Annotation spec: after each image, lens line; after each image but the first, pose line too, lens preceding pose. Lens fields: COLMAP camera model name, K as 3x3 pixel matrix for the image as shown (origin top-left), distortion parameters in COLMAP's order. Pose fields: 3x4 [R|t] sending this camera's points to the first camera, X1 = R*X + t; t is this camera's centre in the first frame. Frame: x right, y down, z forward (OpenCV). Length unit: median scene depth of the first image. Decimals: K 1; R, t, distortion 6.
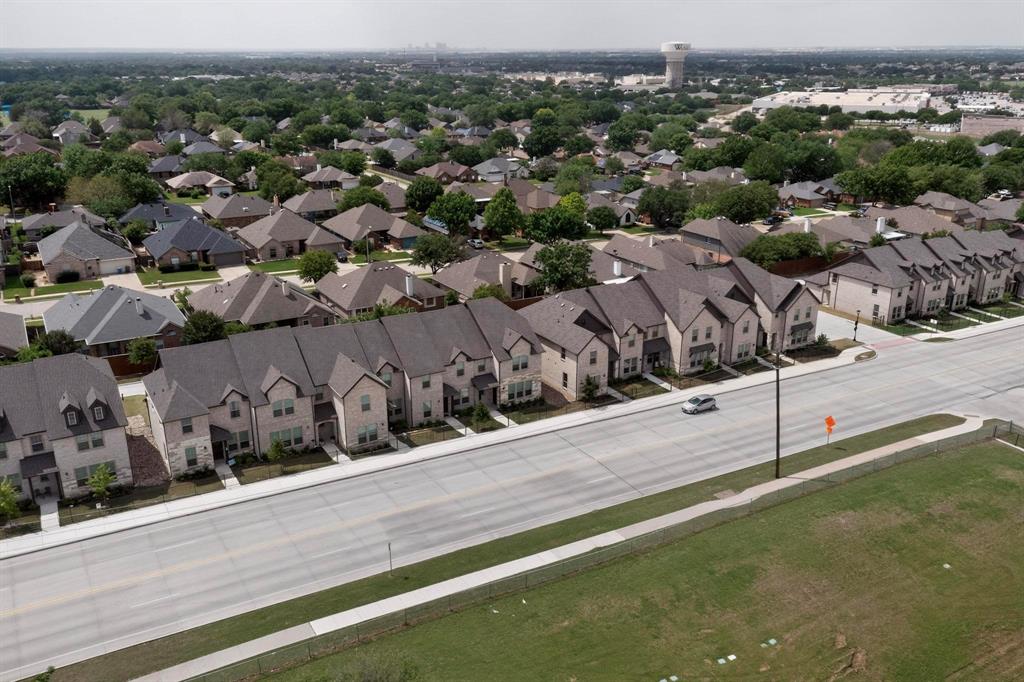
lens RADIAL K [[844.1, 0, 512.0], [0, 844.1, 341.0], [0, 0, 1]] dist [-0.000799, 0.007114]
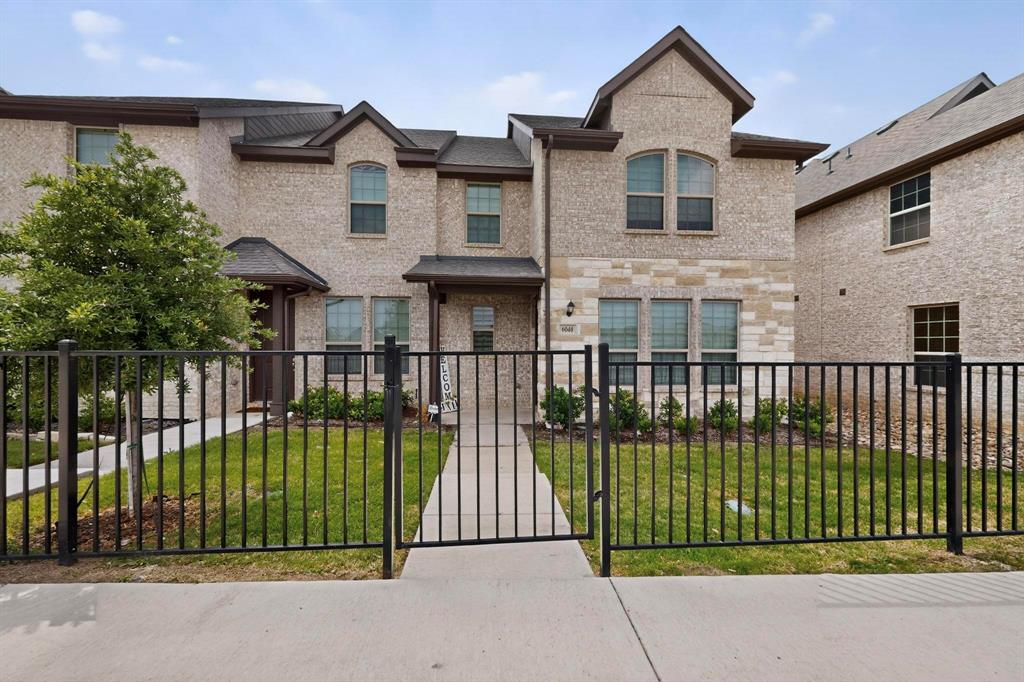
lens RADIAL K [[363.2, 0, 511.8], [0, 363.2, 346.2], [0, 0, 1]] dist [-0.001615, 0.000018]
pose [[0.895866, 0.006552, -0.444277, 0.014137], [-0.147405, 0.947647, -0.283261, 0.088047], [0.419162, 0.319253, 0.849930, 0.926871]]
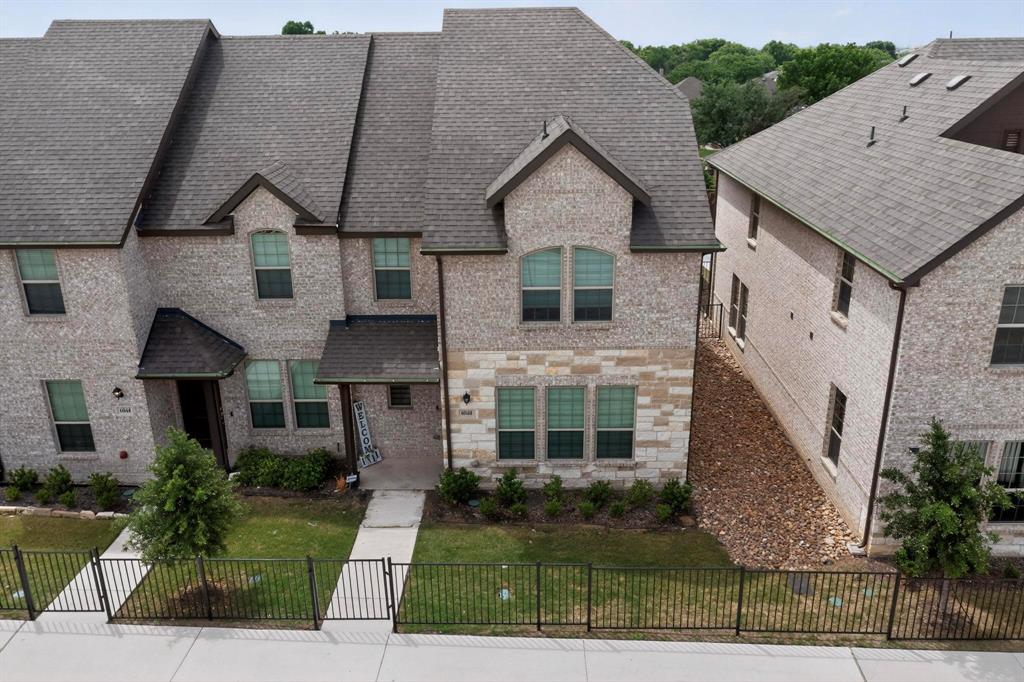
lens RADIAL K [[844.1, 0, 512.0], [0, 844.1, 341.0], [0, 0, 1]] dist [-0.000799, 0.007114]
pose [[0.846468, 0.171145, -0.504184, 0.097904], [-0.157749, 0.985029, 0.069525, 0.026902], [0.508534, 0.020684, 0.860793, 0.829892]]
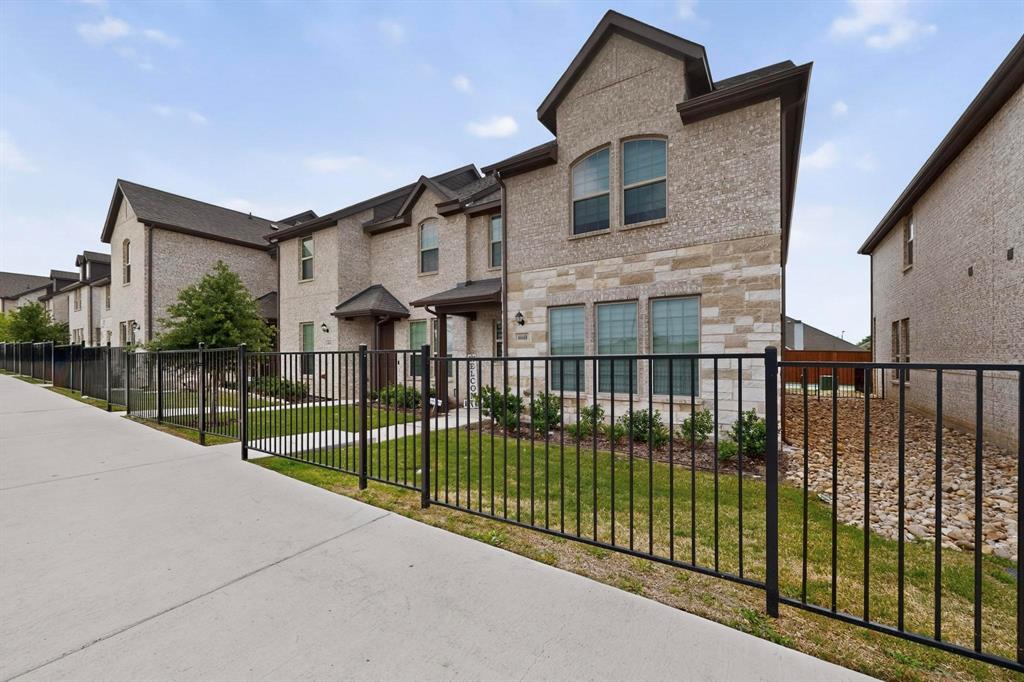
lens RADIAL K [[376.7, 0, 545.4], [0, 376.7, 357.8], [0, 0, 1]] dist [0.000325, 0.000006]
pose [[0.489156, 0.002112, -0.872194, 0.072427], [-0.272935, 0.950145, -0.150770, 0.076894], [0.828392, 0.311803, 0.465345, 0.962755]]
